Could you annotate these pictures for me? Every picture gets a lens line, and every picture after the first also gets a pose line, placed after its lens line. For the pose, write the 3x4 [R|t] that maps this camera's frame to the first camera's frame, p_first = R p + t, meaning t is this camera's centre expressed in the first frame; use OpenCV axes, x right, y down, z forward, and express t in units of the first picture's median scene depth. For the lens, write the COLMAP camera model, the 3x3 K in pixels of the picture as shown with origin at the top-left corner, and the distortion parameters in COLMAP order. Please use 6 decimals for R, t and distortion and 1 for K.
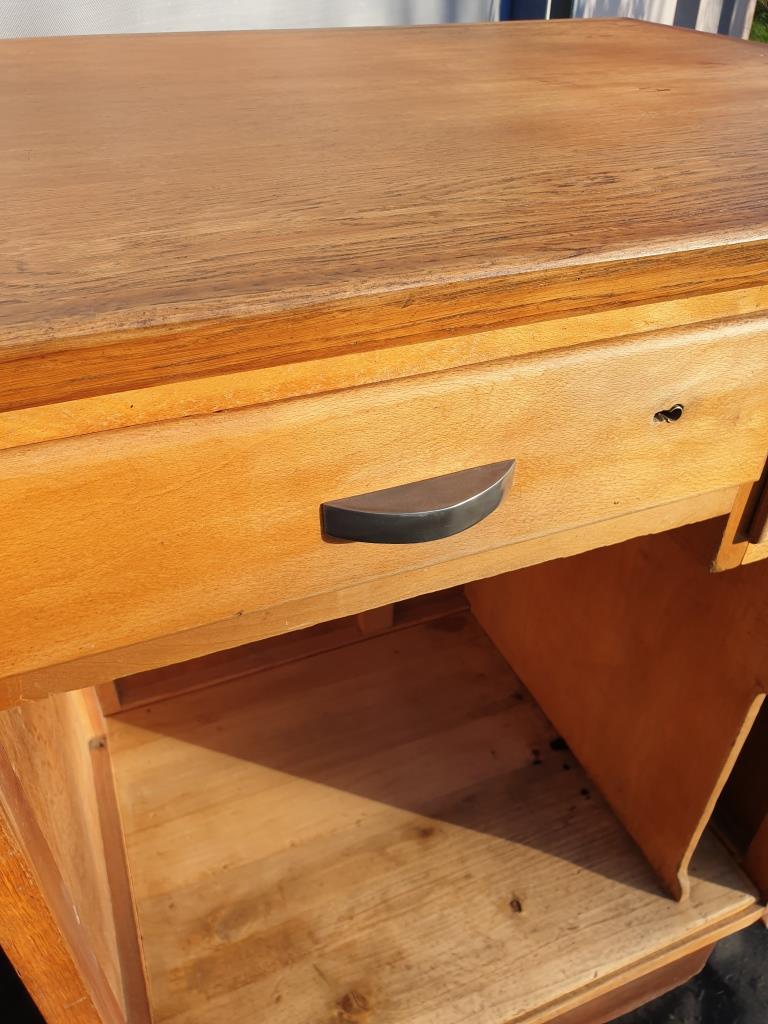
lens RADIAL K [[815.5, 0, 383.4], [0, 815.5, 519.5], [0, 0, 1]] dist [-0.038082, 0.088860]
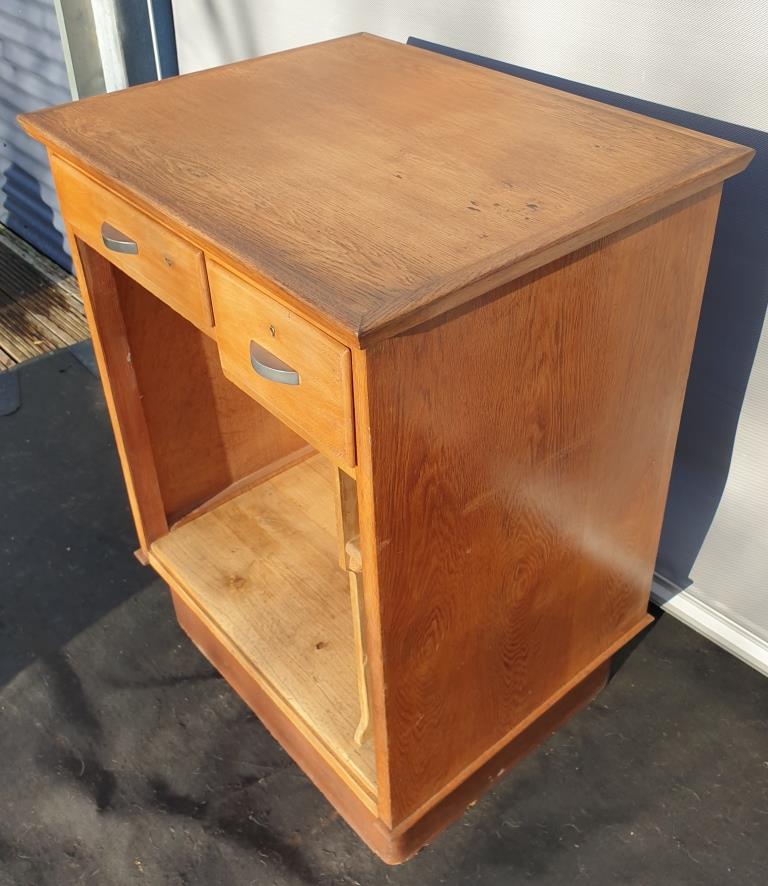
lens RADIAL K [[937.9, 0, 394.4], [0, 937.9, 367.9], [0, 0, 1]] dist [0.173936, -0.522043]
pose [[0.310925, 0.520173, -0.795453, 1.339763], [-0.560666, 0.776187, 0.288422, -0.486197], [0.767450, 0.356306, 0.532979, 0.026742]]
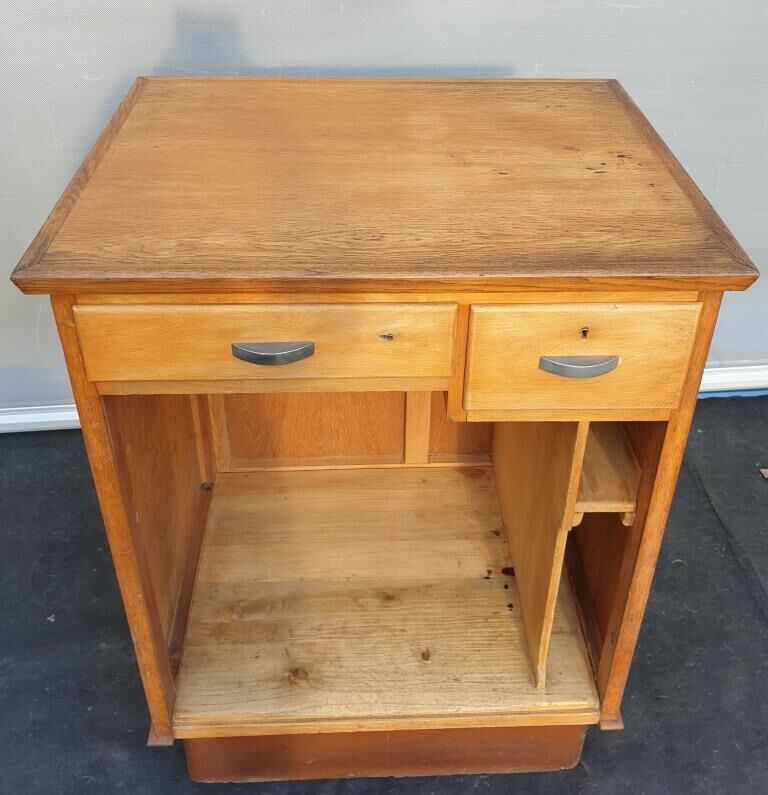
lens RADIAL K [[888.7, 0, 406.3], [0, 888.7, 330.5], [0, 0, 1]] dist [0.056230, -0.129131]
pose [[0.942355, 0.195727, -0.271399, 0.468446], [-0.213937, 0.976072, -0.038914, -0.025529], [0.257289, 0.094733, 0.961680, -0.628881]]
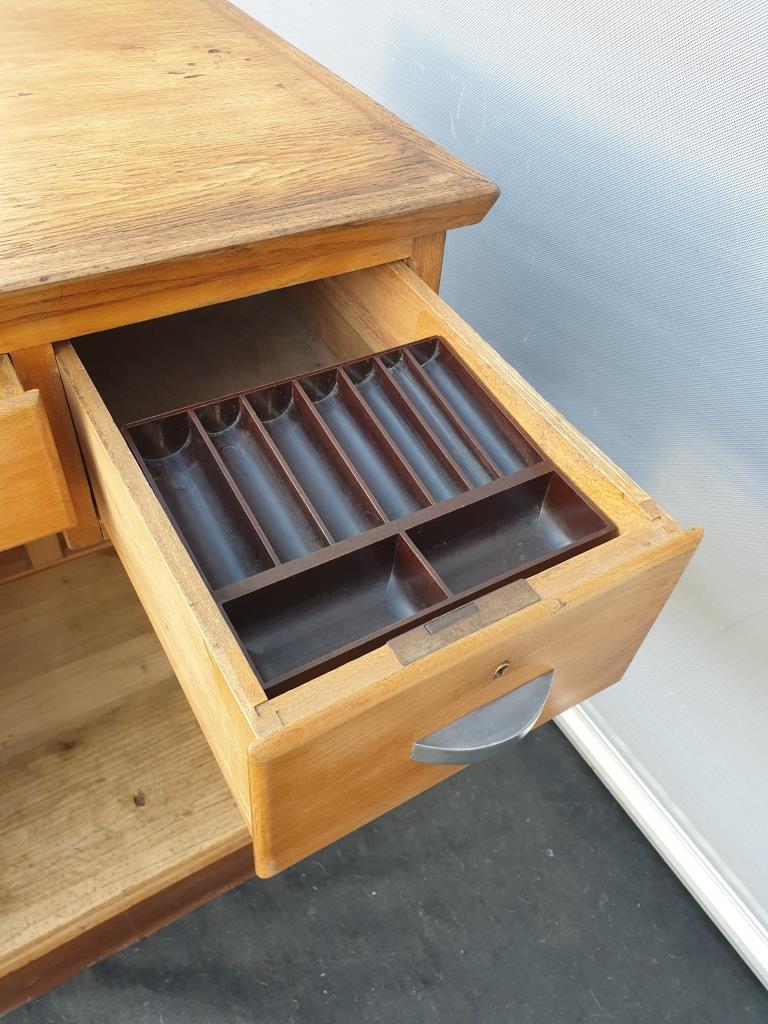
lens RADIAL K [[815.5, 0, 383.4], [0, 815.5, 519.5], [0, 0, 1]] dist [-0.038082, 0.088860]
pose [[0.985754, -0.069098, 0.153343, 0.367210], [0.046141, 0.987833, 0.148515, -0.072269], [-0.161740, -0.139324, 0.976949, -0.122081]]
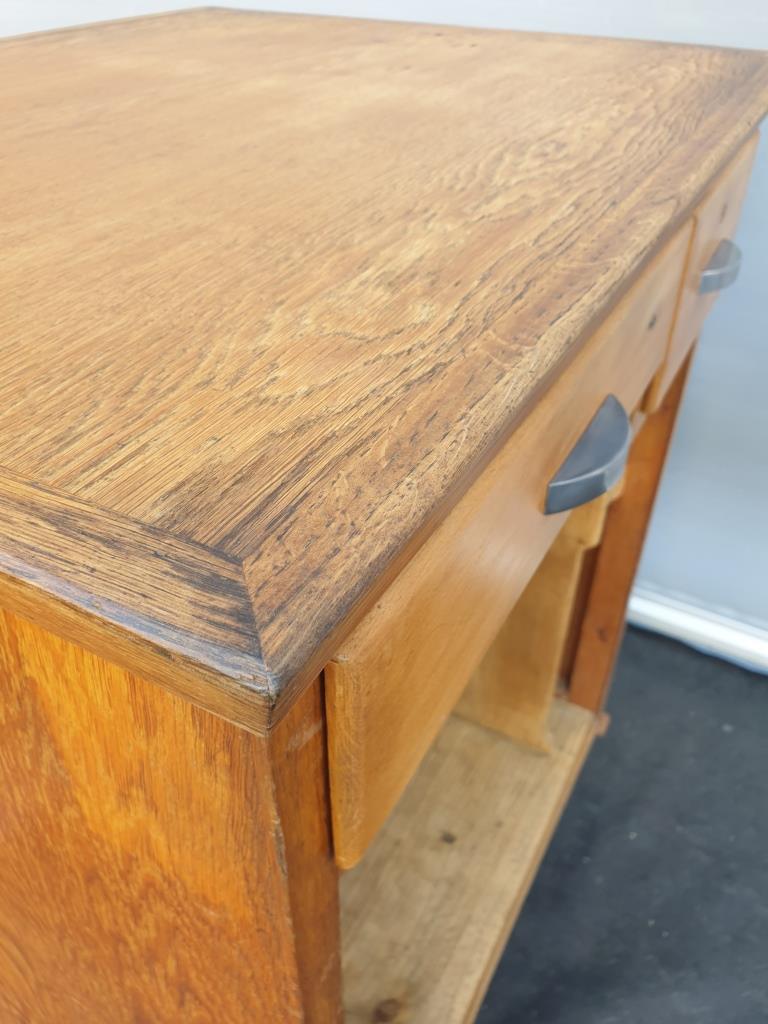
lens RADIAL K [[815.5, 0, 383.4], [0, 815.5, 519.5], [0, 0, 1]] dist [-0.038082, 0.088860]
pose [[0.778182, -0.388441, 0.493504, -0.279284], [0.384519, 0.915971, 0.114640, -0.067410], [-0.496566, 0.100551, 0.862155, 0.081818]]
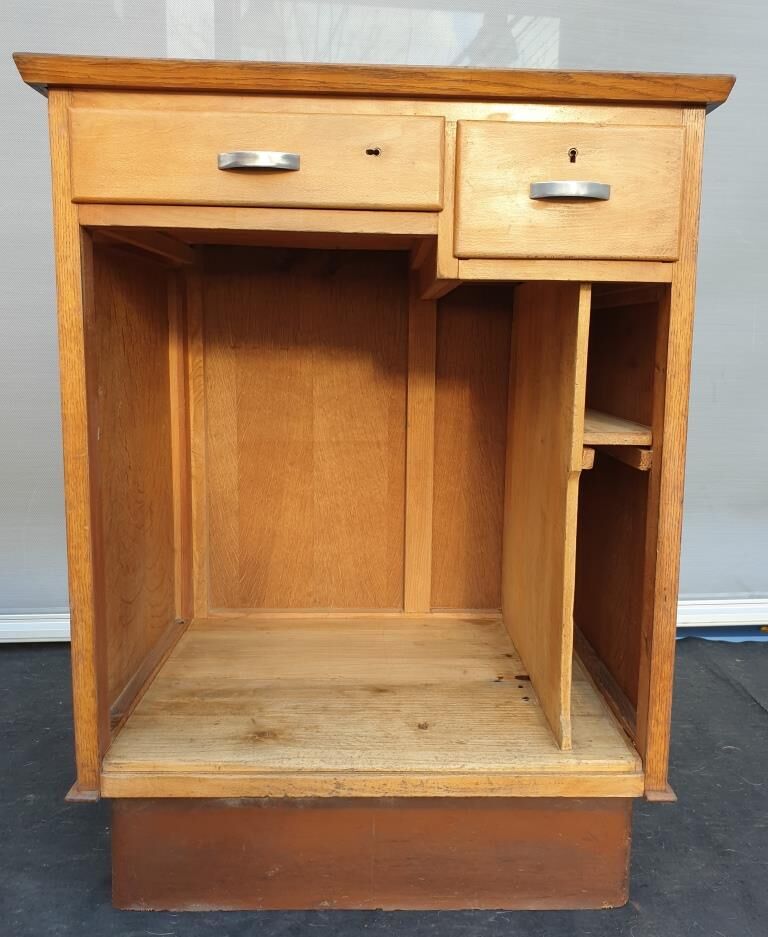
lens RADIAL K [[890.5, 0, 406.0], [0, 890.5, 465.6], [0, 0, 1]] dist [0.018632, -0.022550]
pose [[0.935677, 0.059118, -0.347870, 0.592817], [-0.222642, 0.863755, -0.452060, 0.769435], [0.273749, 0.500432, 0.821358, -0.278036]]
